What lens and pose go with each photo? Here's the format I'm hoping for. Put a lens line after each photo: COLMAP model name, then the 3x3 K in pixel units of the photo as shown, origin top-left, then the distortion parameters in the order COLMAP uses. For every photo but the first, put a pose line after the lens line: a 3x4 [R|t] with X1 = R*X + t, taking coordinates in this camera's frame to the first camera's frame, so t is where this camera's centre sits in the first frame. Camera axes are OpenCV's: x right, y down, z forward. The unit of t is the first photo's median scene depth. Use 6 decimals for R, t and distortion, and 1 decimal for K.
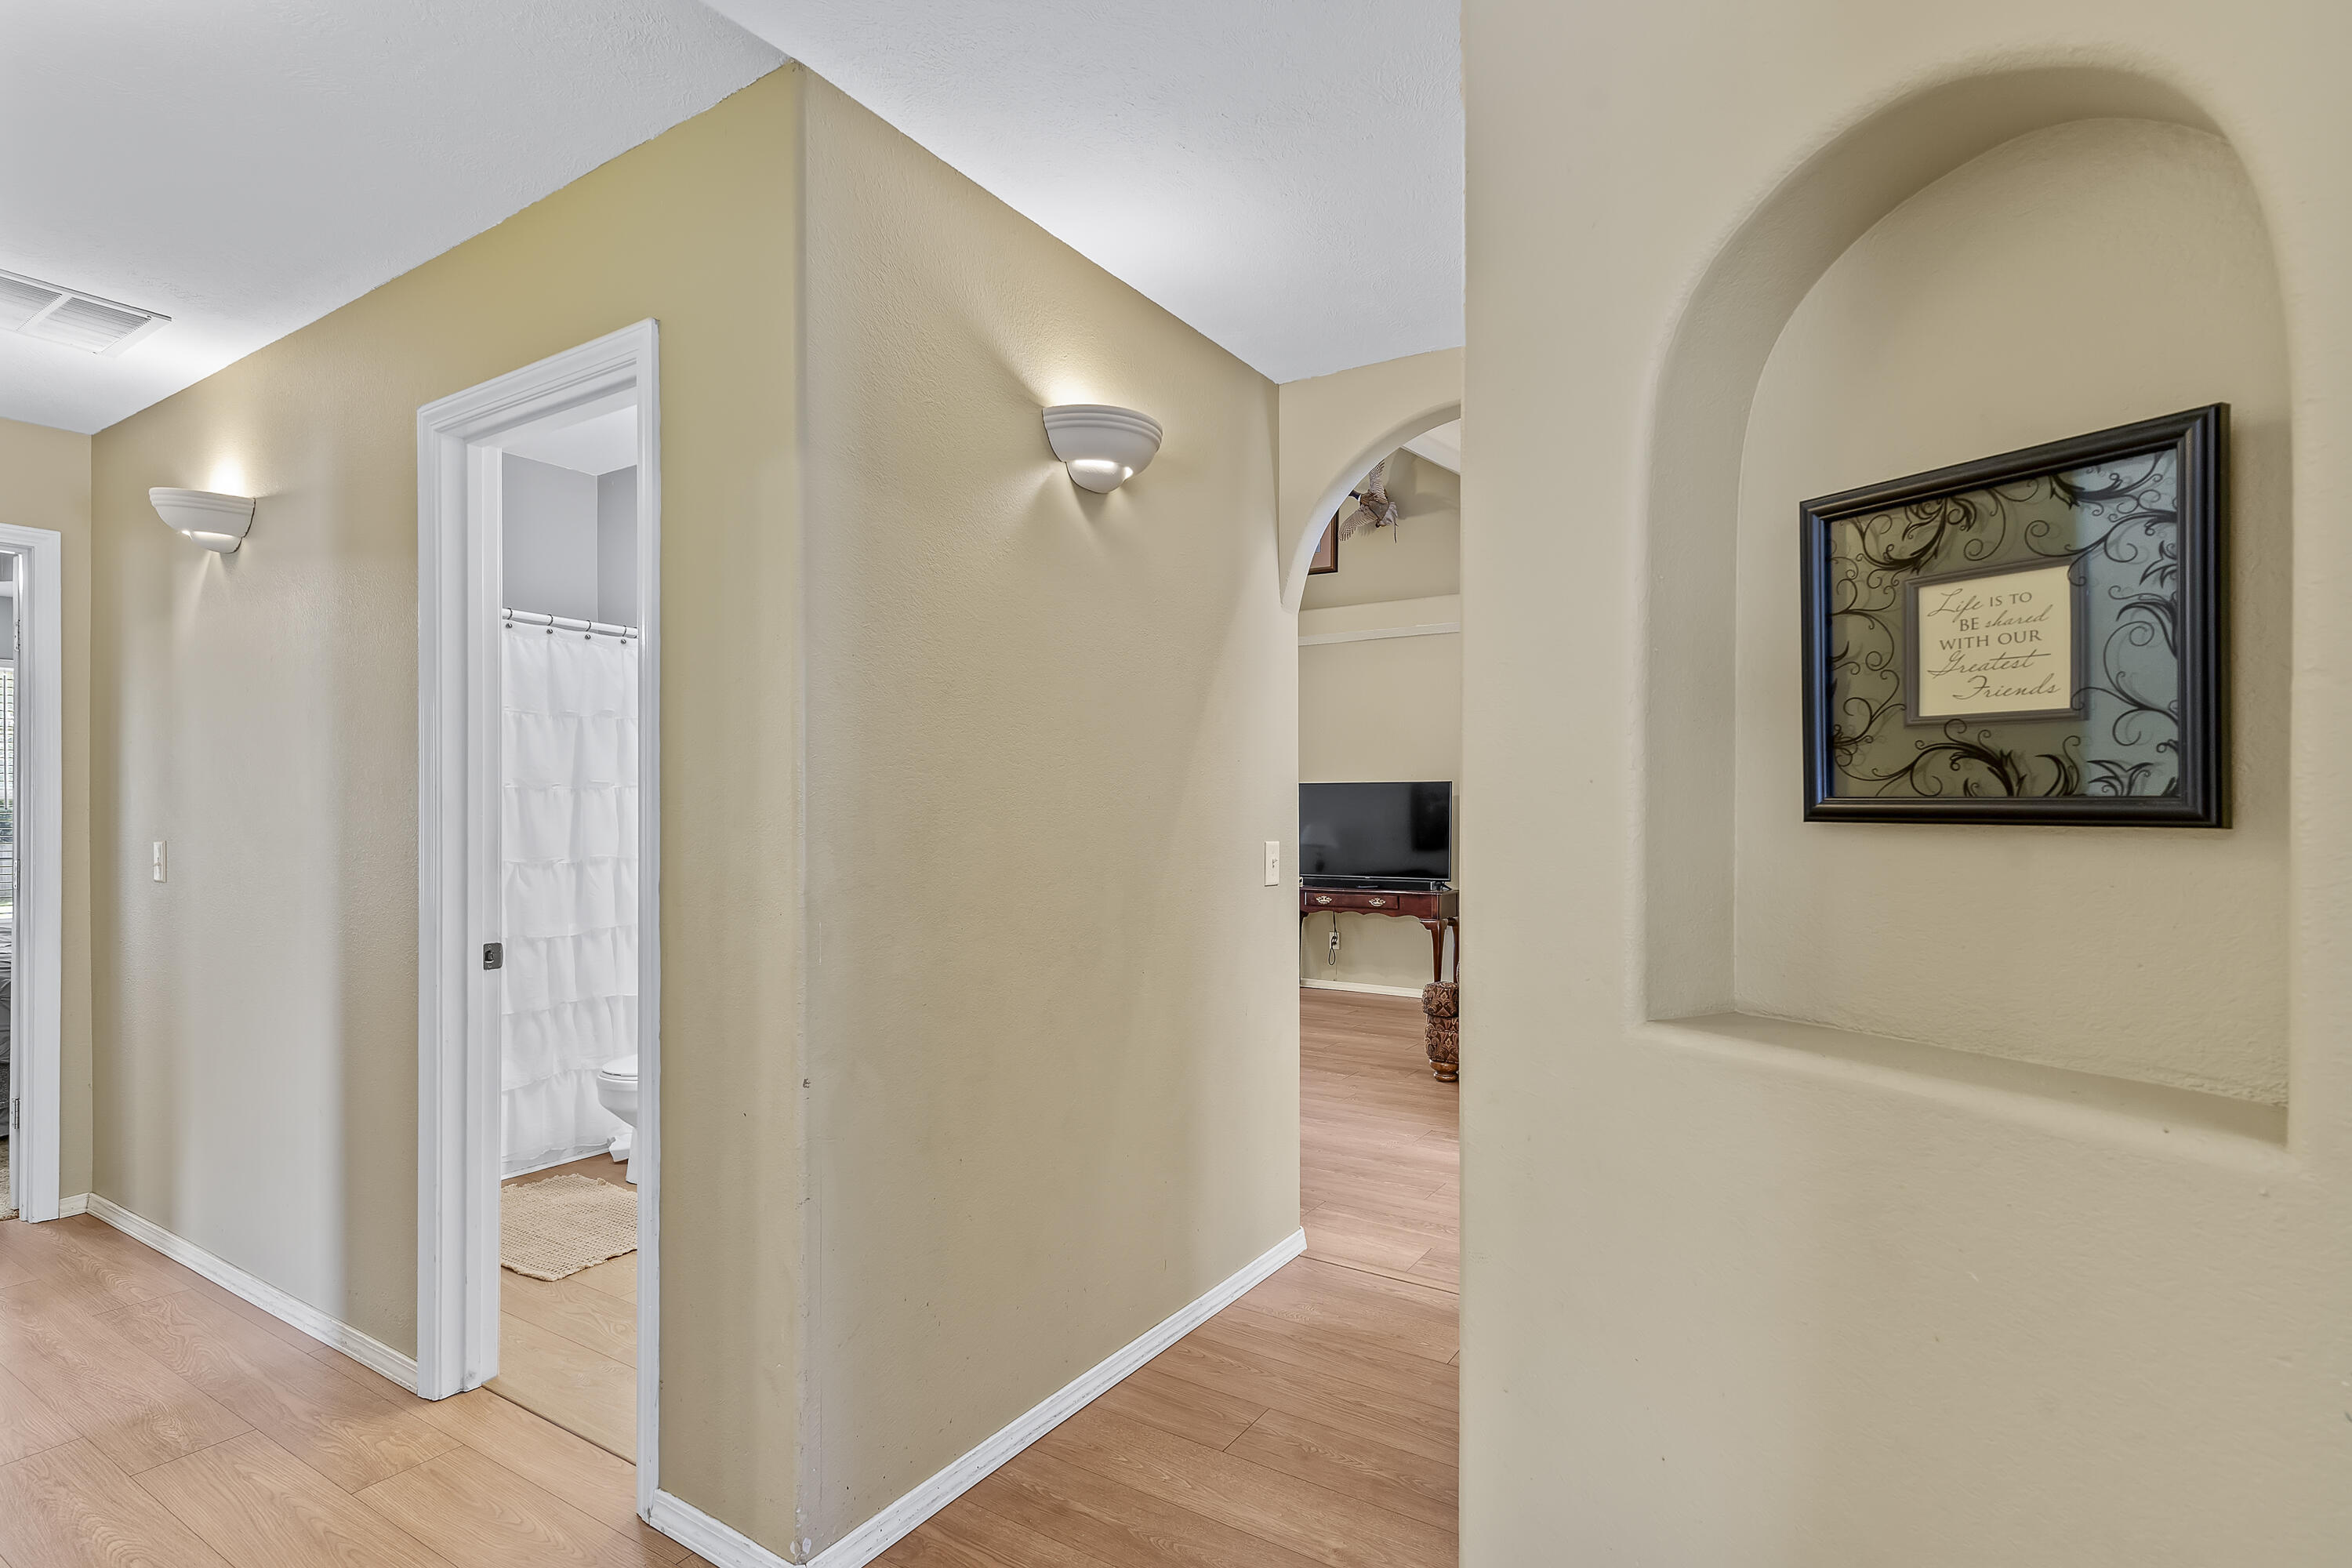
lens RADIAL K [[1150.8, 0, 1155.9], [0, 1150.8, 800.4], [0, 0, 1]] dist [-0.001471, 0.000628]
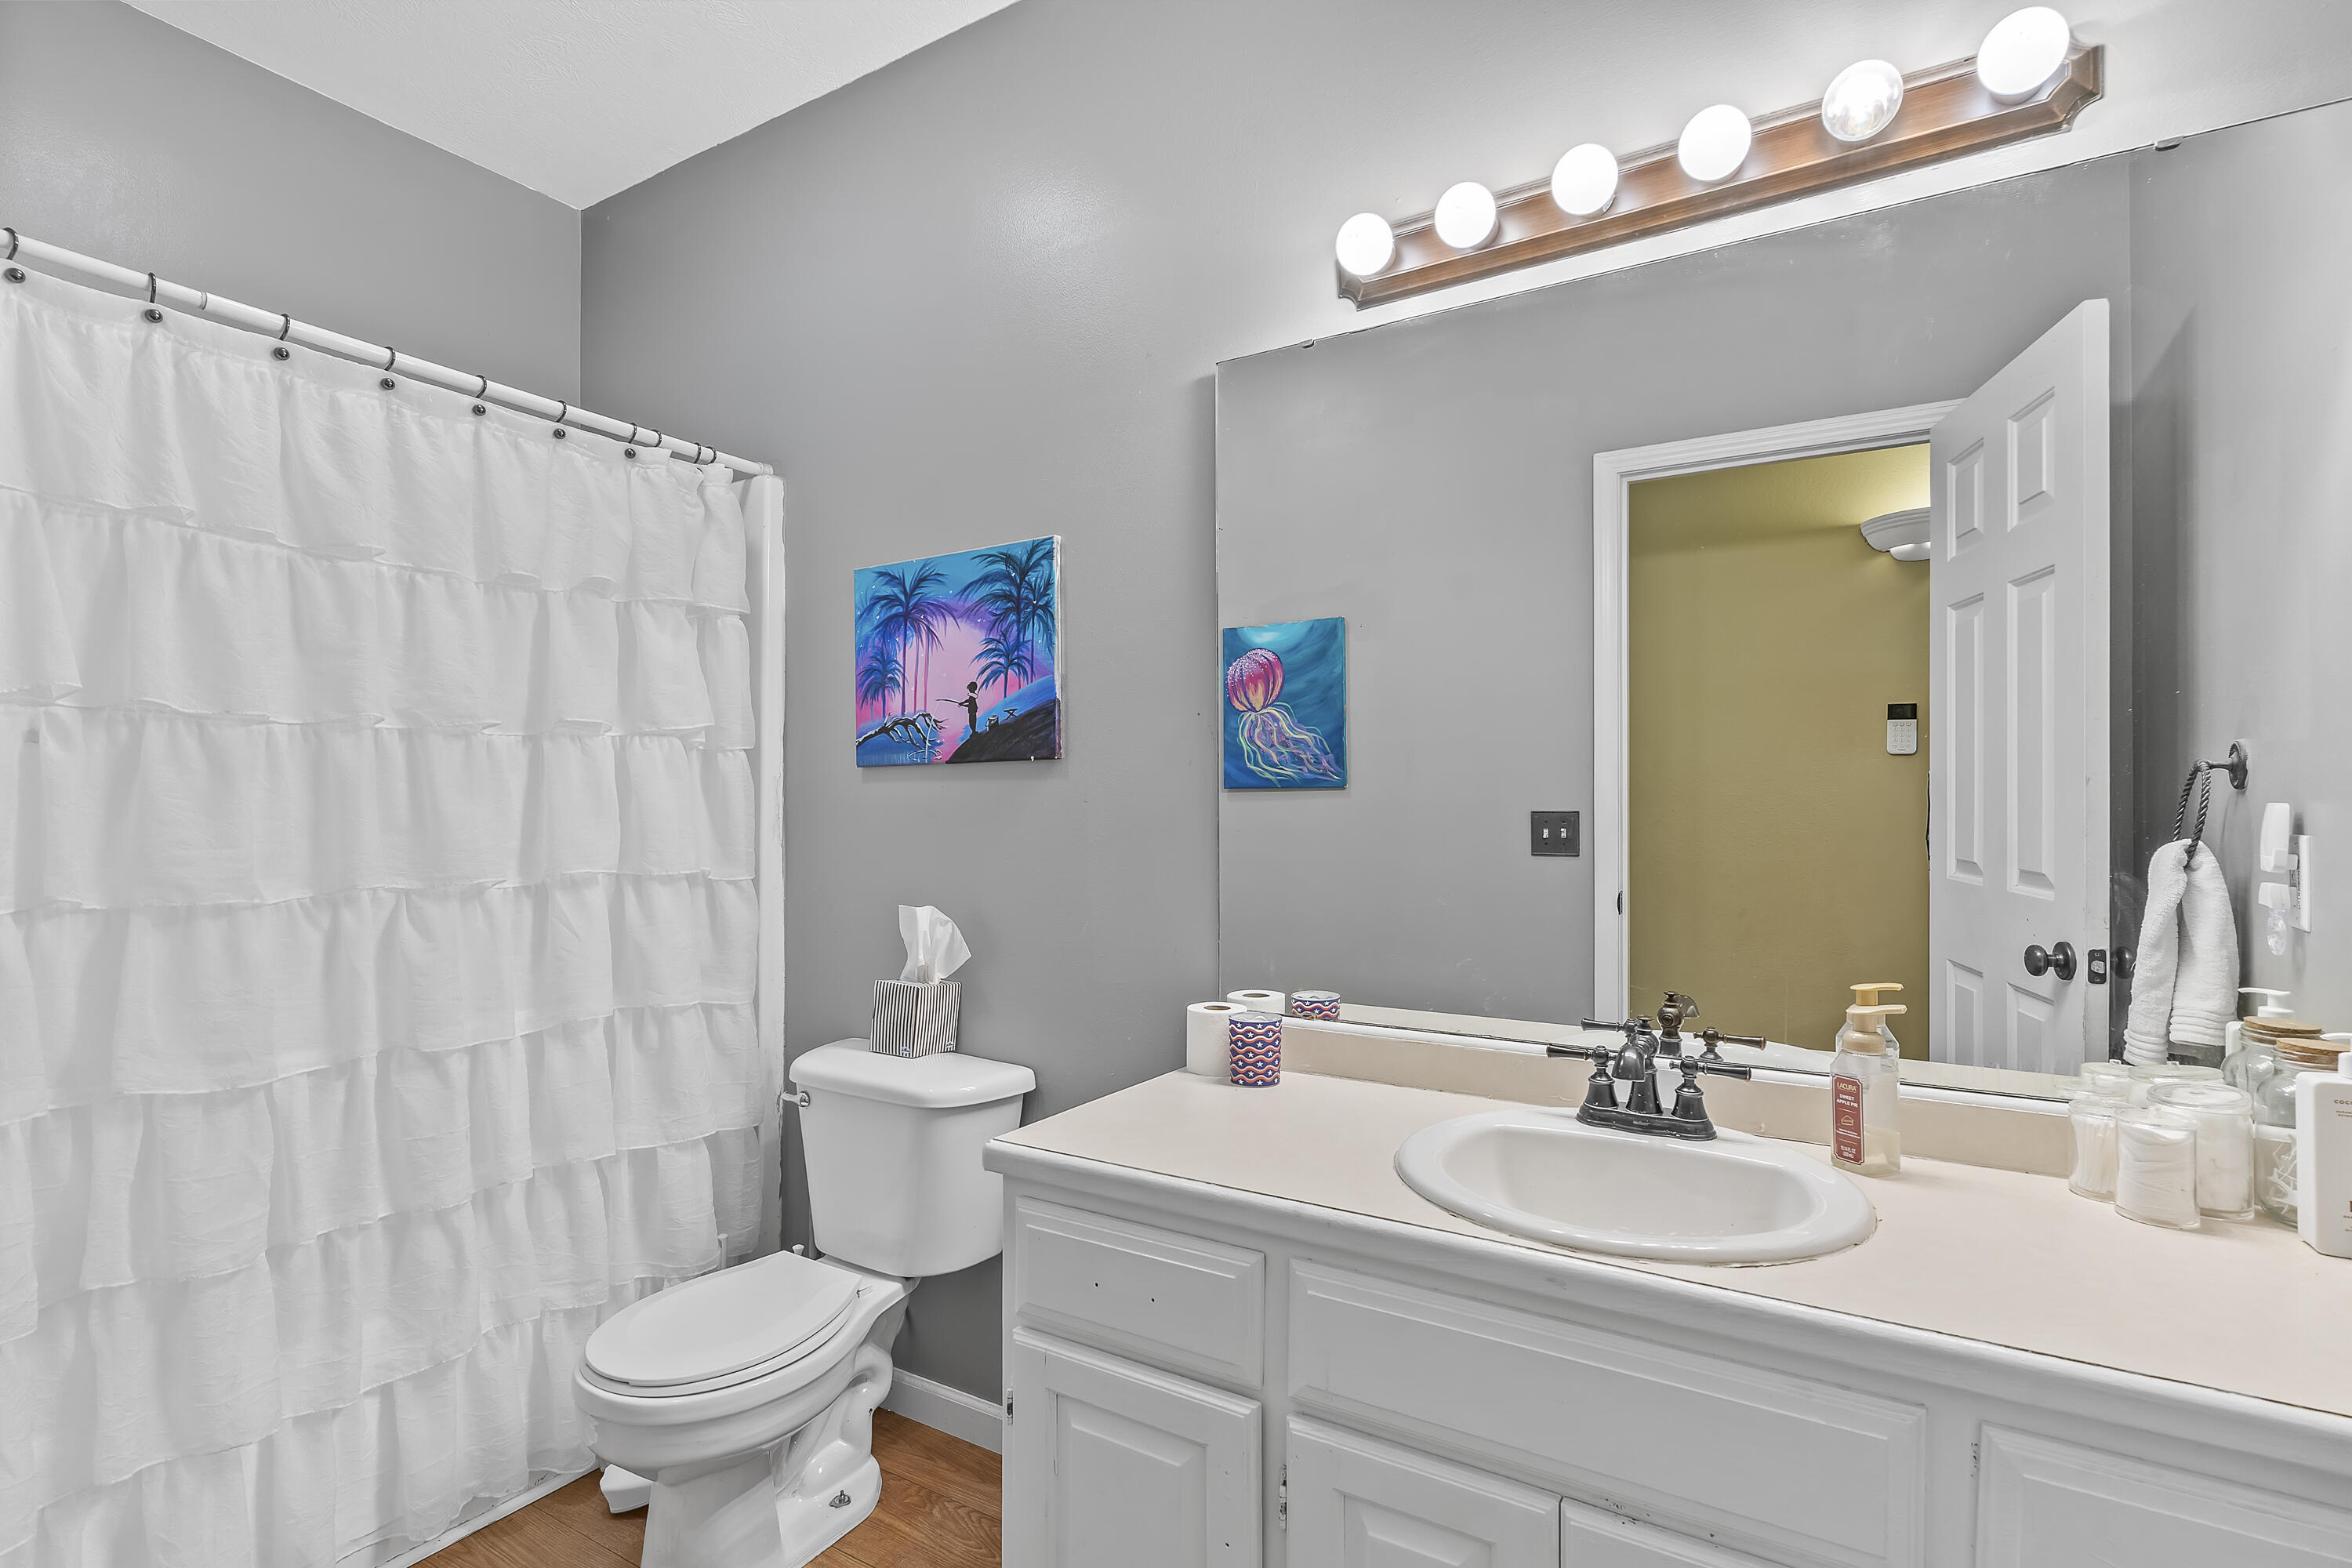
lens RADIAL K [[1150.8, 0, 1186.0], [0, 1150.8, 787.8], [0, 0, 1]] dist [-0.001471, 0.000628]
pose [[0.999064, 0.000769, 0.043259, -0.250226], [-0.000470, 0.999976, -0.006933, 0.015505], [-0.043263, 0.006906, 0.999040, 0.504161]]
